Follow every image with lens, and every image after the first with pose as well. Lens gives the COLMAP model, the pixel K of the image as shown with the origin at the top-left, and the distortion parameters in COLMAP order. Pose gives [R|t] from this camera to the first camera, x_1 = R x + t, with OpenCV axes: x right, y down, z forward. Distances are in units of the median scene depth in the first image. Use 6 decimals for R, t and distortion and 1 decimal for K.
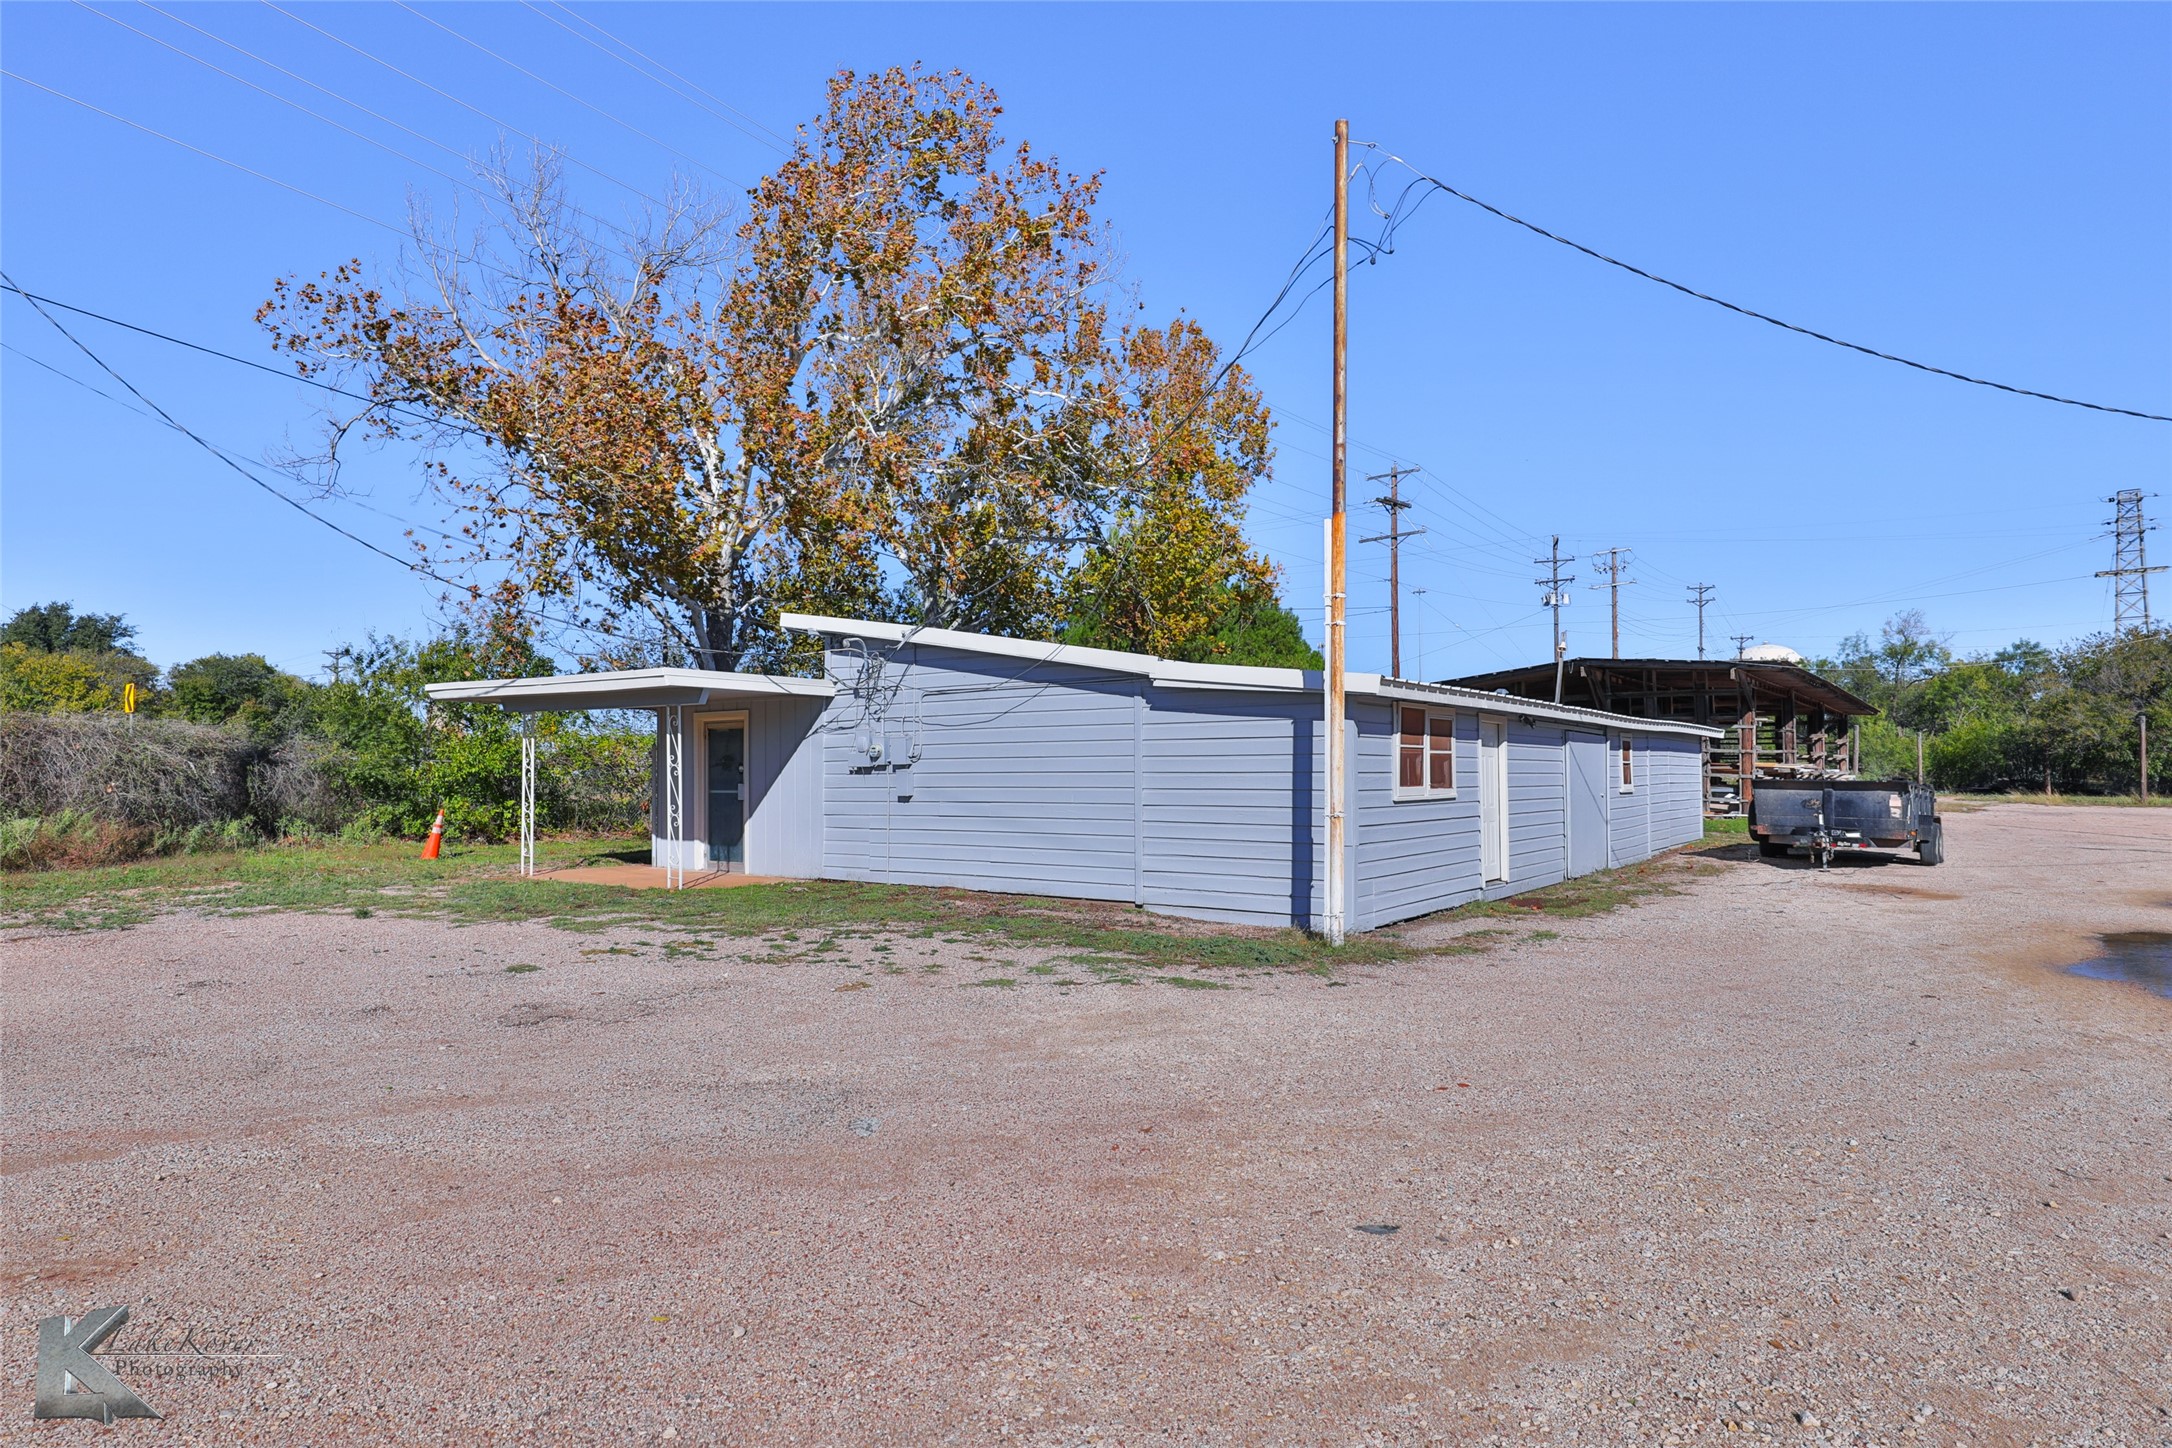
lens RADIAL K [[1221.1, 0, 1088.0], [0, 1221.1, 763.9], [0, 0, 1]] dist [0.000093, 0.000032]
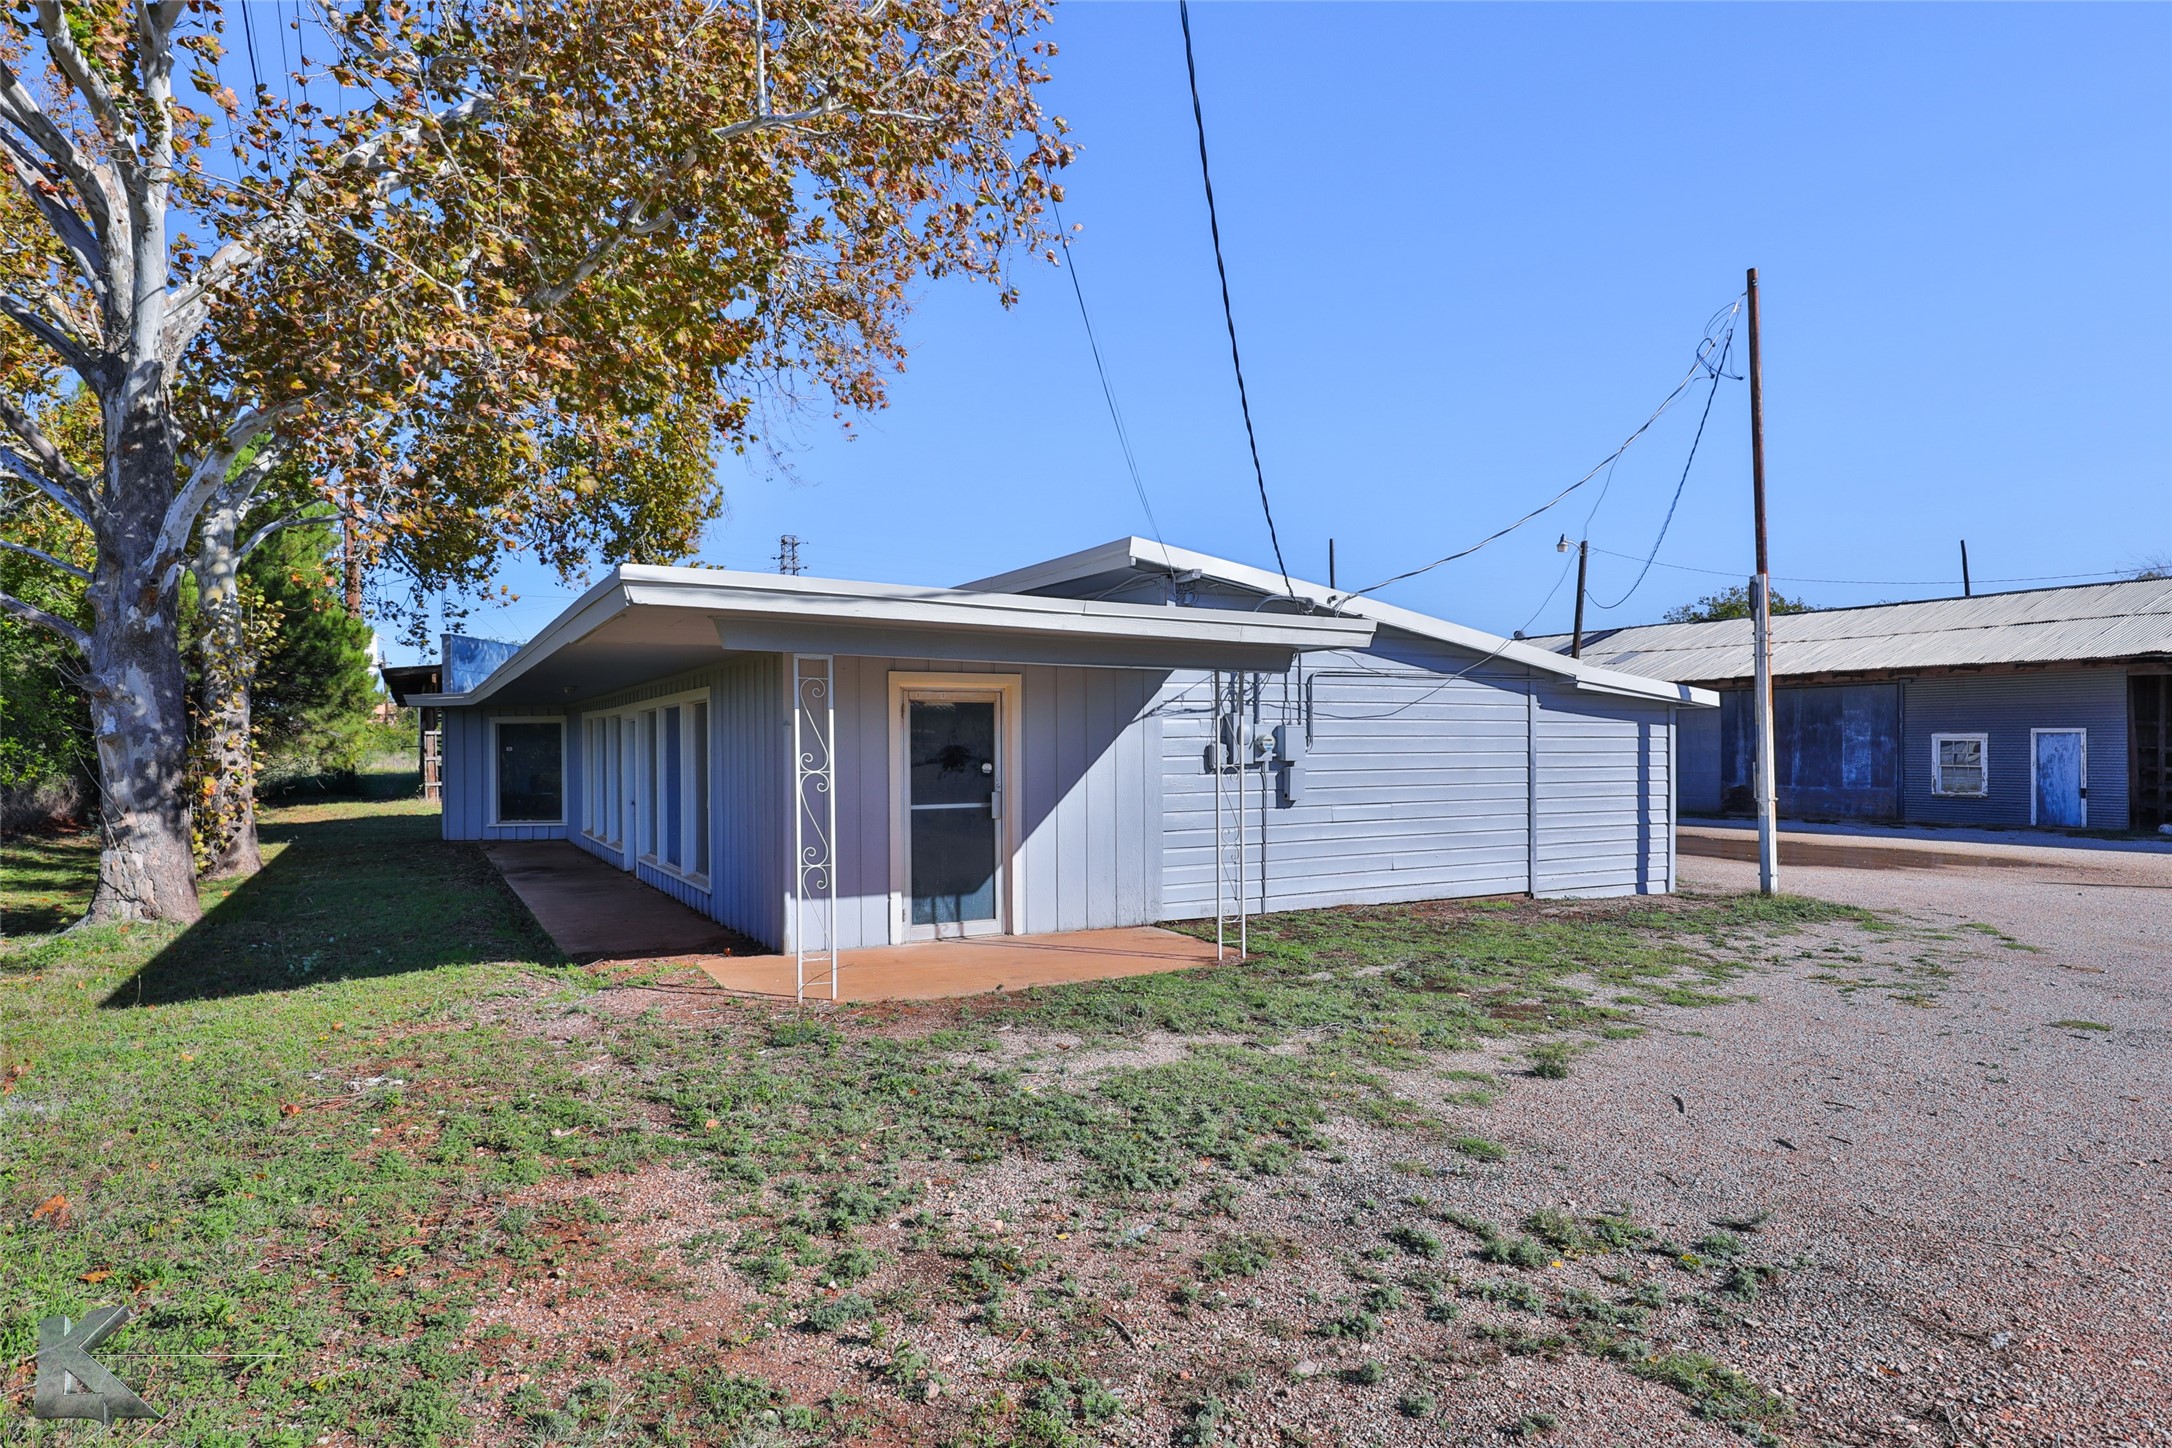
lens RADIAL K [[1221.1, 0, 1088.0], [0, 1221.1, 763.9], [0, 0, 1]] dist [0.000093, 0.000032]
pose [[0.404932, -0.002182, 0.914344, -0.835204], [-0.000160, 0.999997, 0.002457, 0.001252], [-0.914347, -0.001141, 0.404931, 0.714034]]
